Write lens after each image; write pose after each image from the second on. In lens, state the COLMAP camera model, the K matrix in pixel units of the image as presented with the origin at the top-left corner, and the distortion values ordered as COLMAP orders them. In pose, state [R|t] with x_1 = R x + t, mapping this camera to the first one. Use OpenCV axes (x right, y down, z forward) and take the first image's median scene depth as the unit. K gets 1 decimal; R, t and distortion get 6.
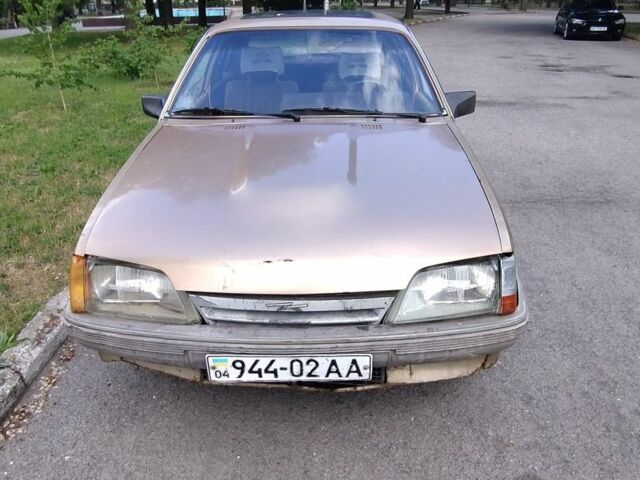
lens RADIAL K [[508.8, 0, 320.4], [0, 508.8, 240.7], [0, 0, 1]] dist [0.002771, 0.002138]
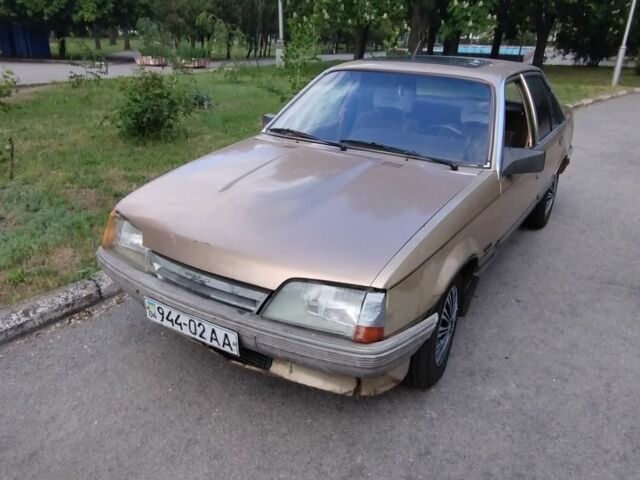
lens RADIAL K [[508.8, 0, 319.0], [0, 508.8, 238.6], [0, 0, 1]] dist [0.002771, 0.002138]
pose [[0.855739, 0.230710, -0.463123, 0.663308], [-0.259458, 0.965753, 0.001684, -0.042844], [0.447651, 0.118720, 0.886292, -0.018222]]
